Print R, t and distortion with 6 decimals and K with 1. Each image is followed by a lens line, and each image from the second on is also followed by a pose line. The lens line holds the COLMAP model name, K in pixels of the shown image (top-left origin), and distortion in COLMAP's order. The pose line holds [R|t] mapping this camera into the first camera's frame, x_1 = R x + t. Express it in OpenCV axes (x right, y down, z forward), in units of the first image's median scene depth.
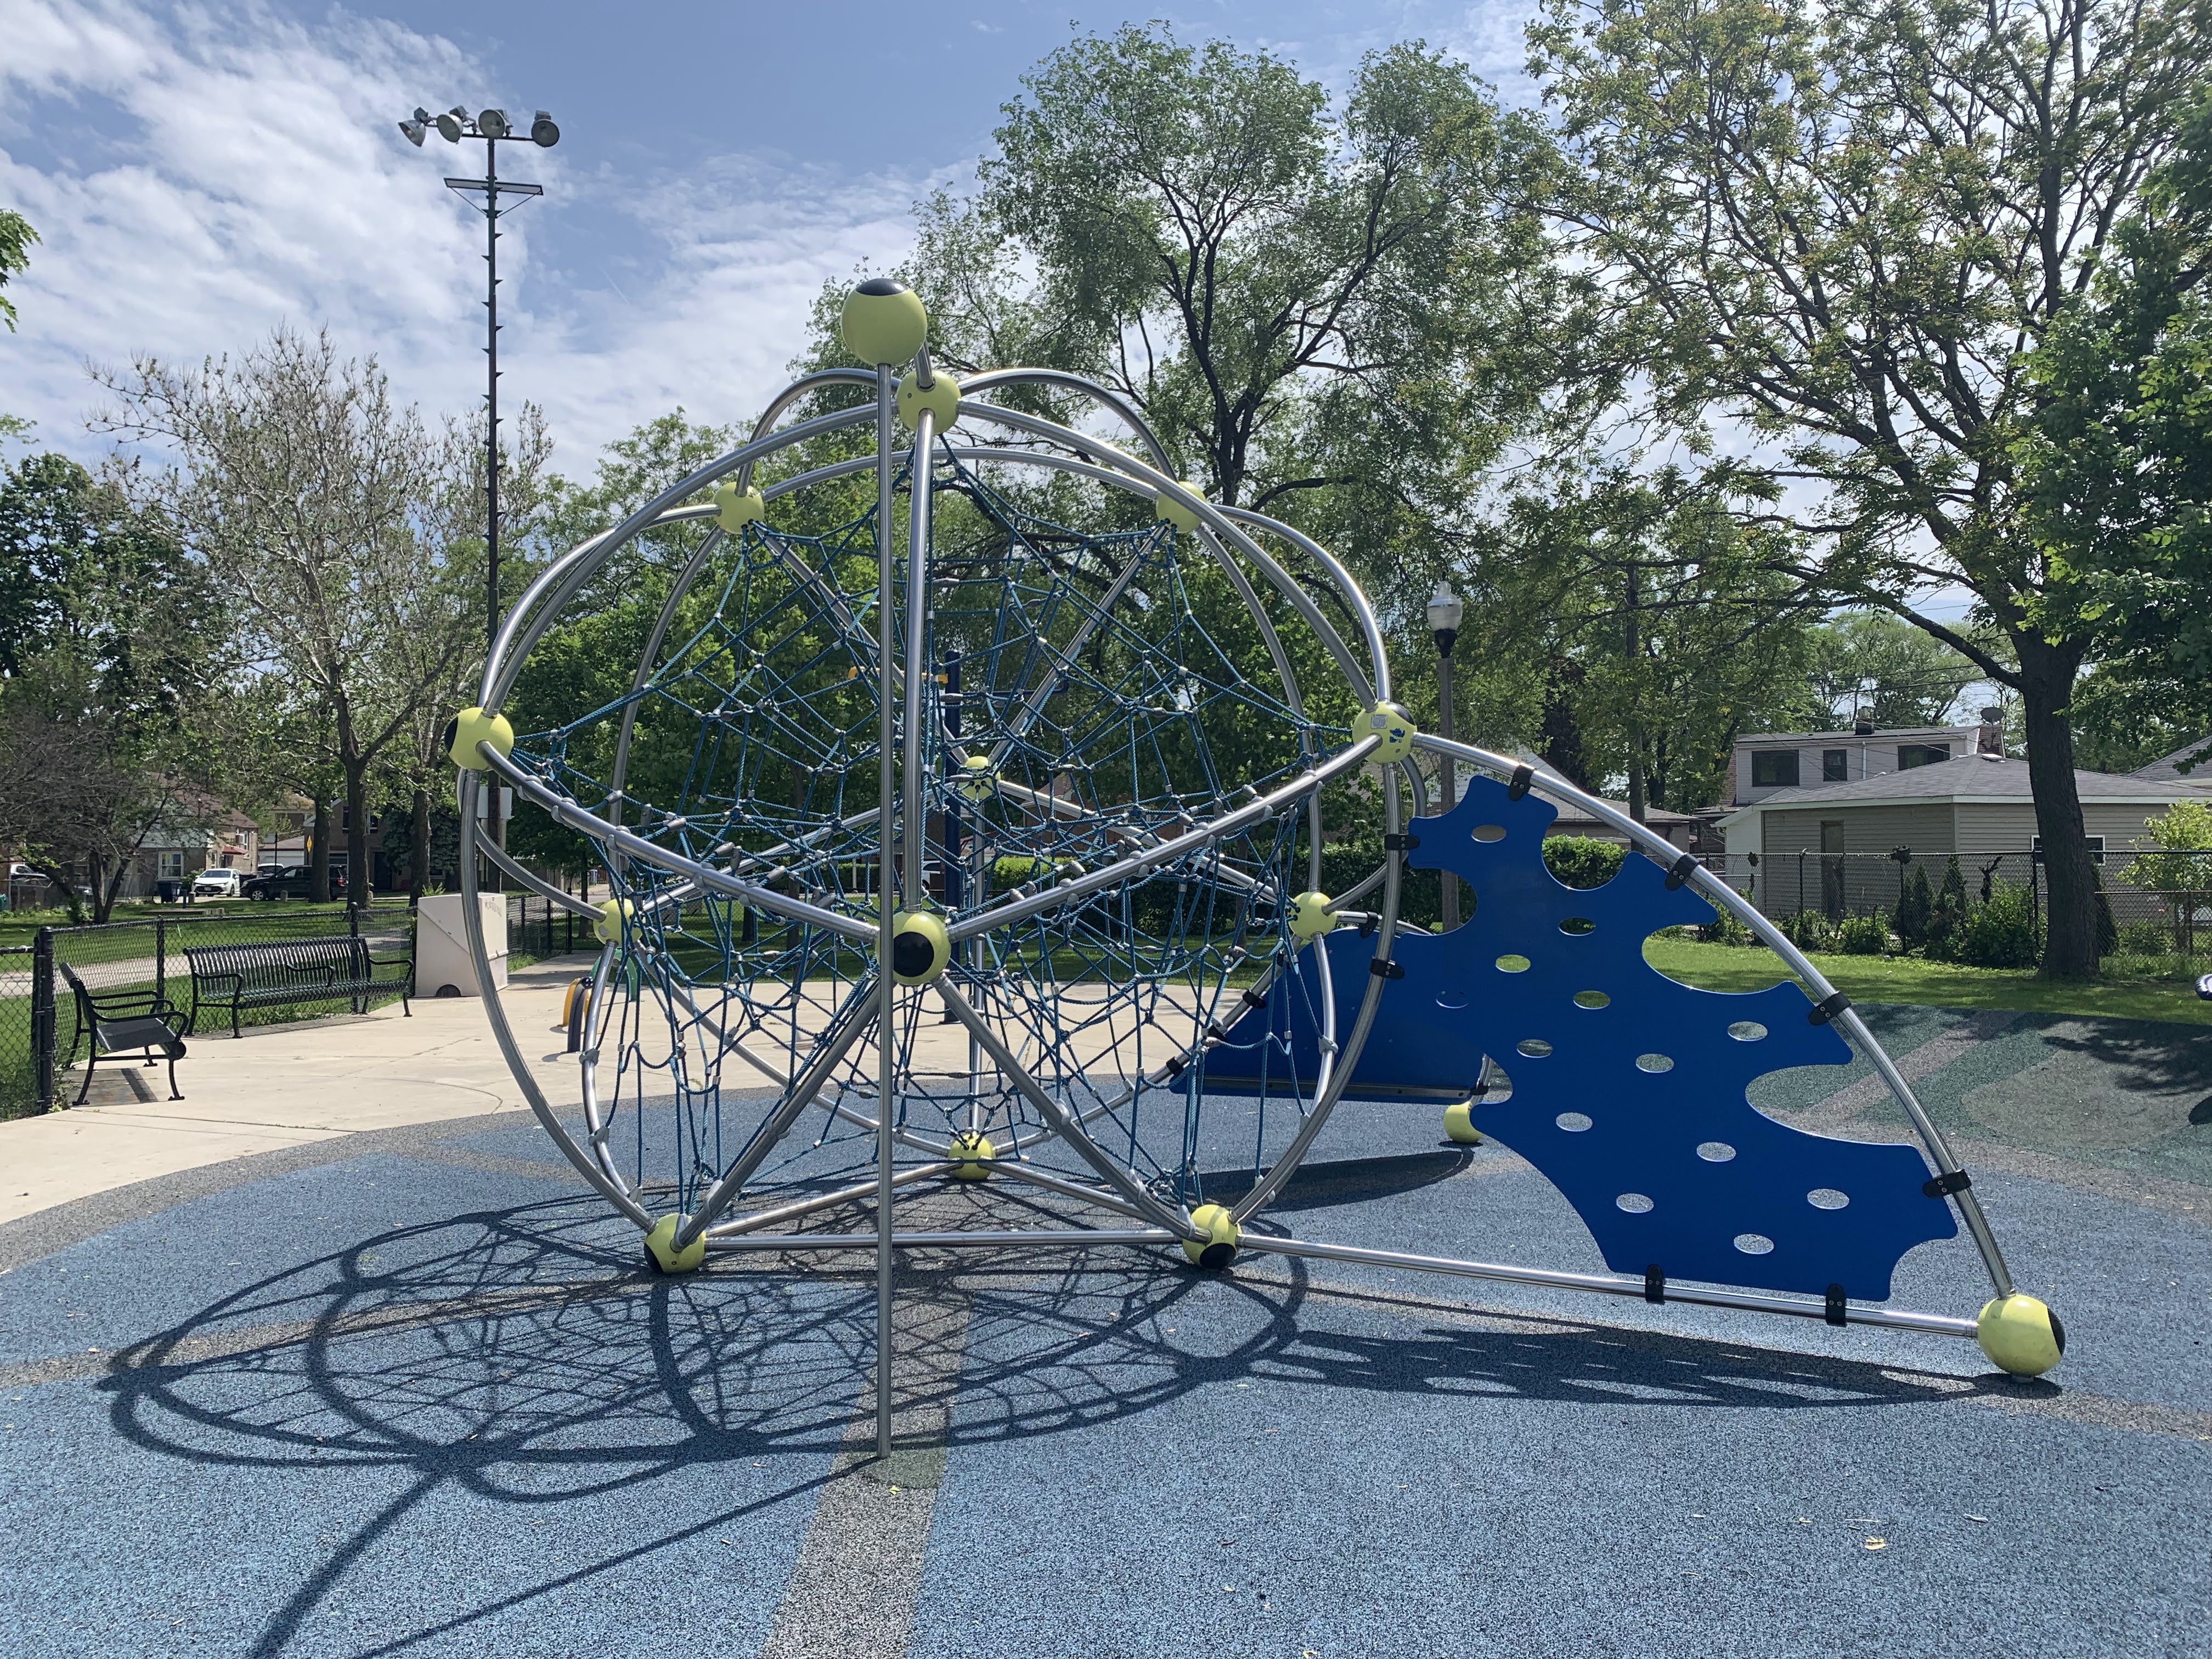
lens RADIAL K [[1714.3, 0, 1106.0], [0, 1714.3, 829.5], [0, 0, 1]] dist [0.014821, -0.008812]
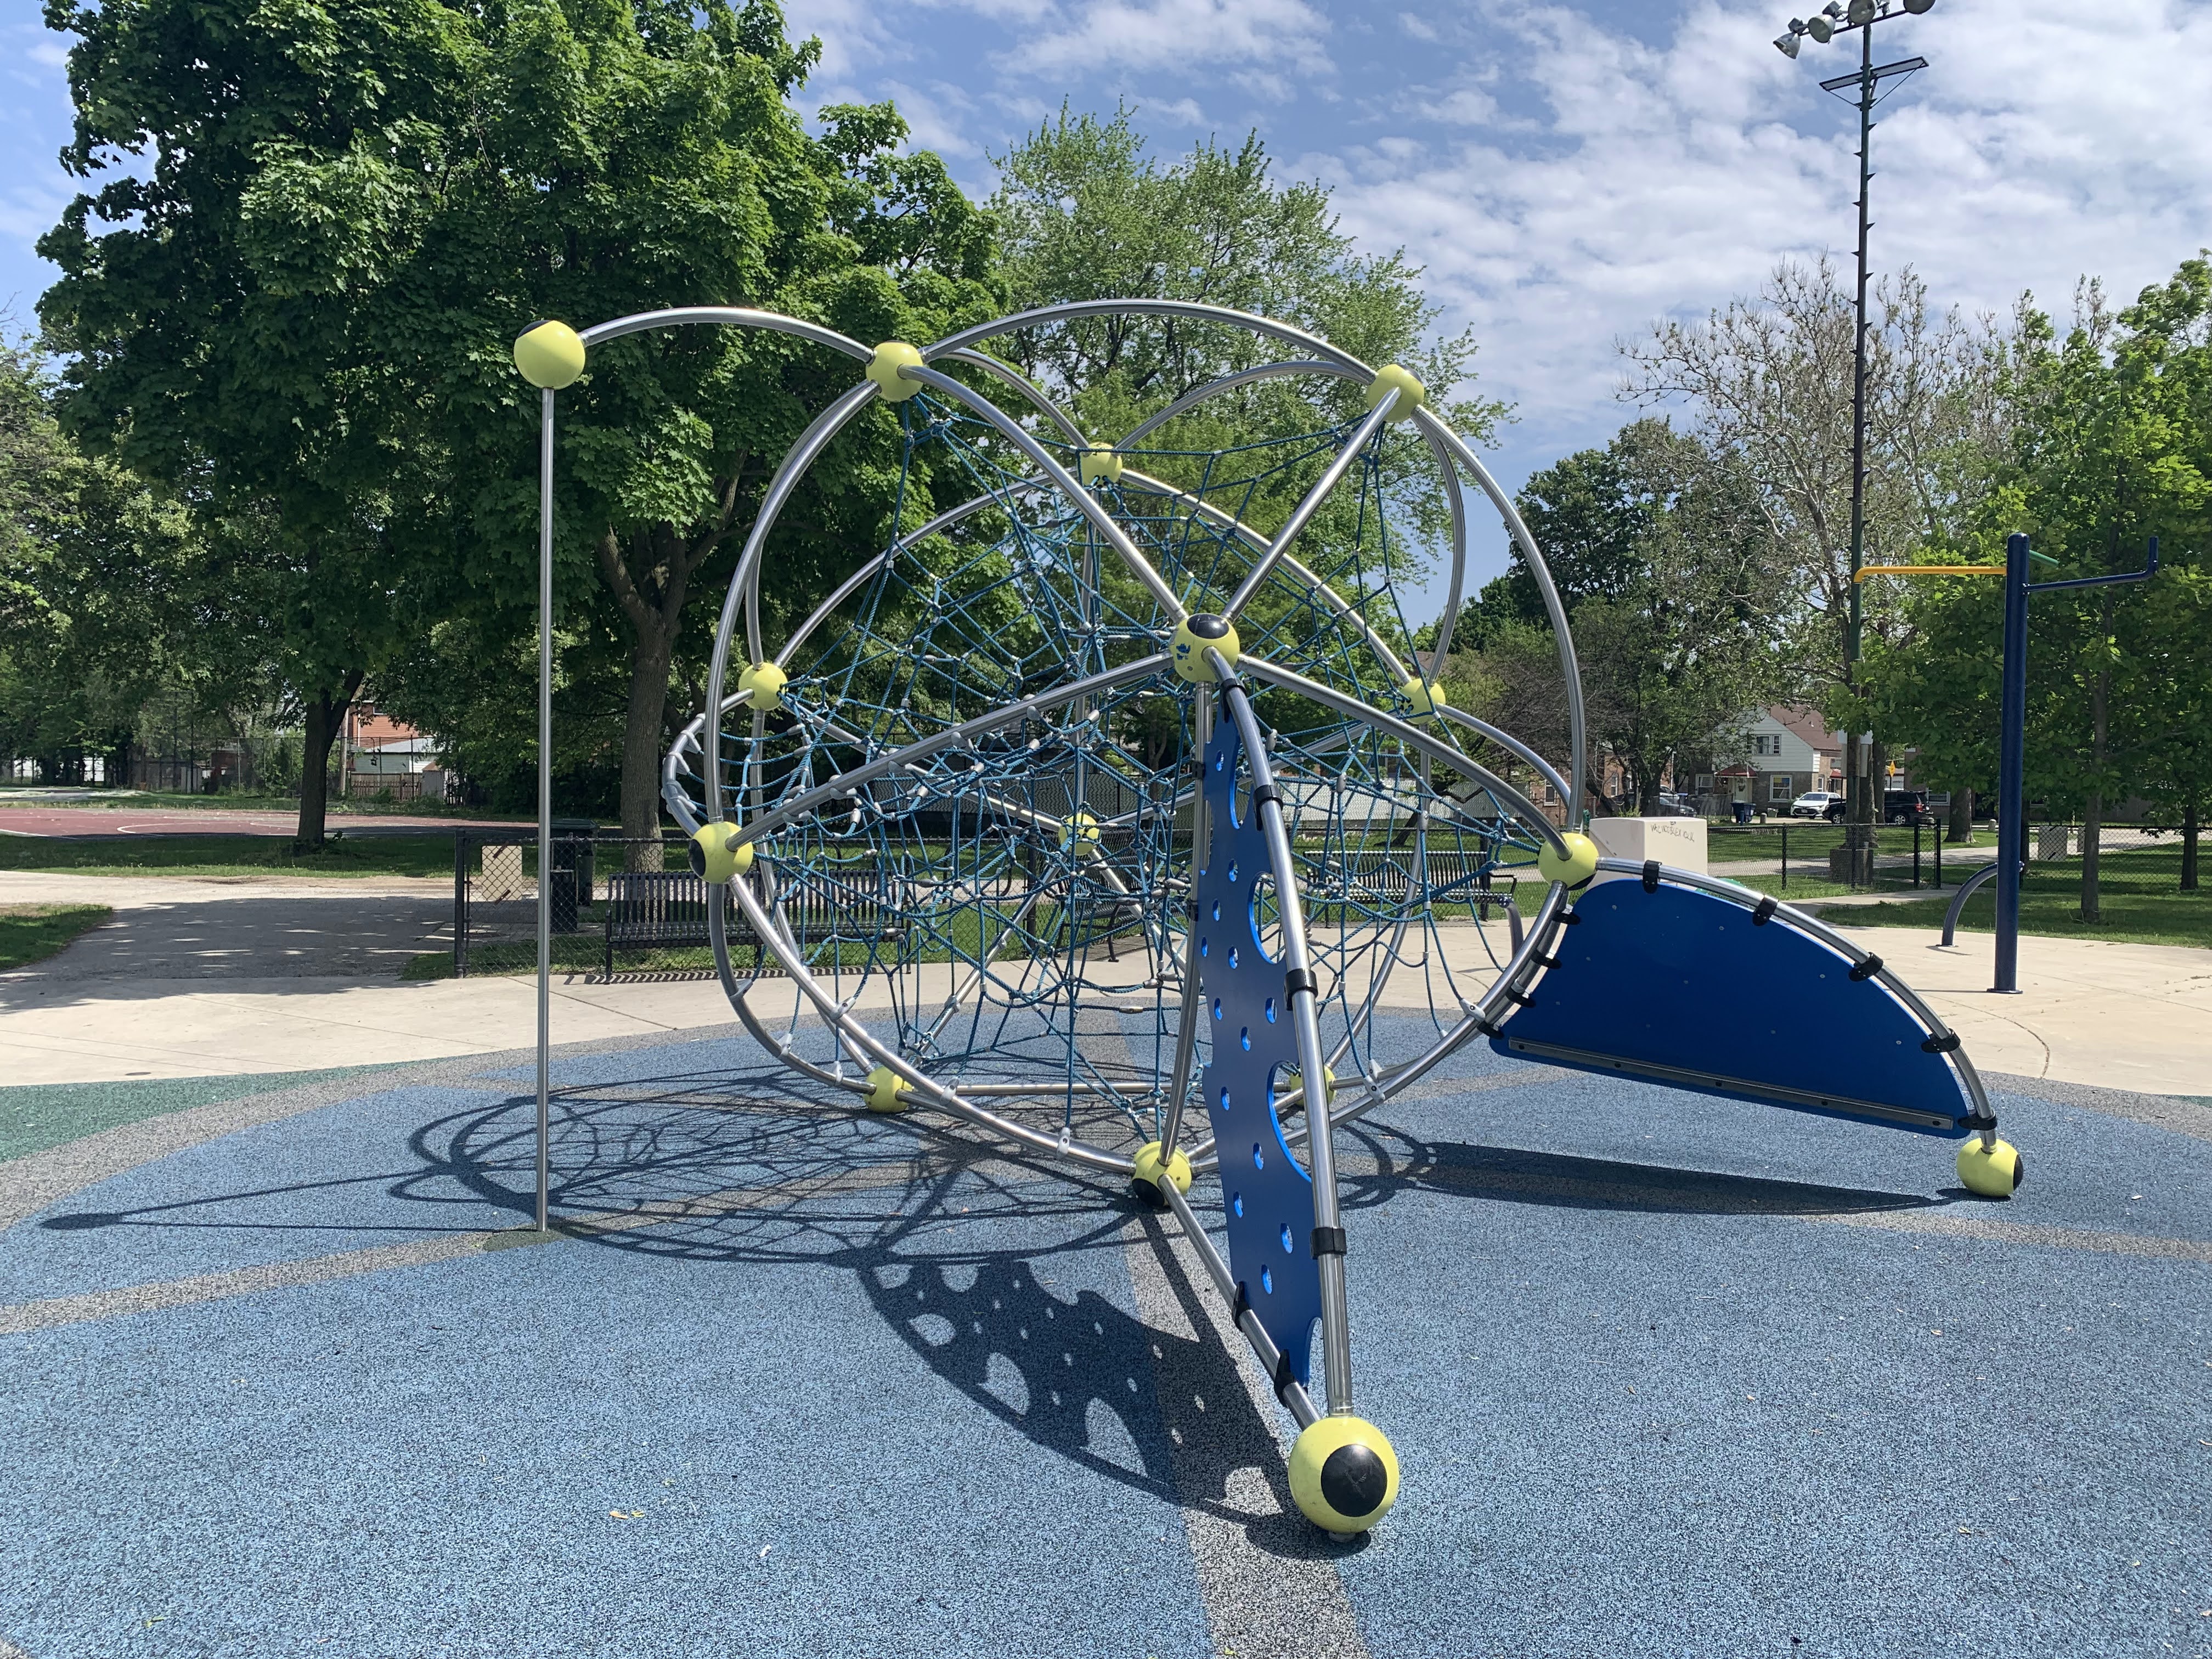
lens RADIAL K [[1714.3, 0, 1106.0], [0, 1714.3, 829.5], [0, 0, 1]] dist [0.014821, -0.008812]
pose [[0.588262, 0.035802, -0.807877, 0.982551], [-0.000211, 0.999026, 0.044120, 0.001093], [0.808670, -0.025784, 0.587697, 0.493624]]
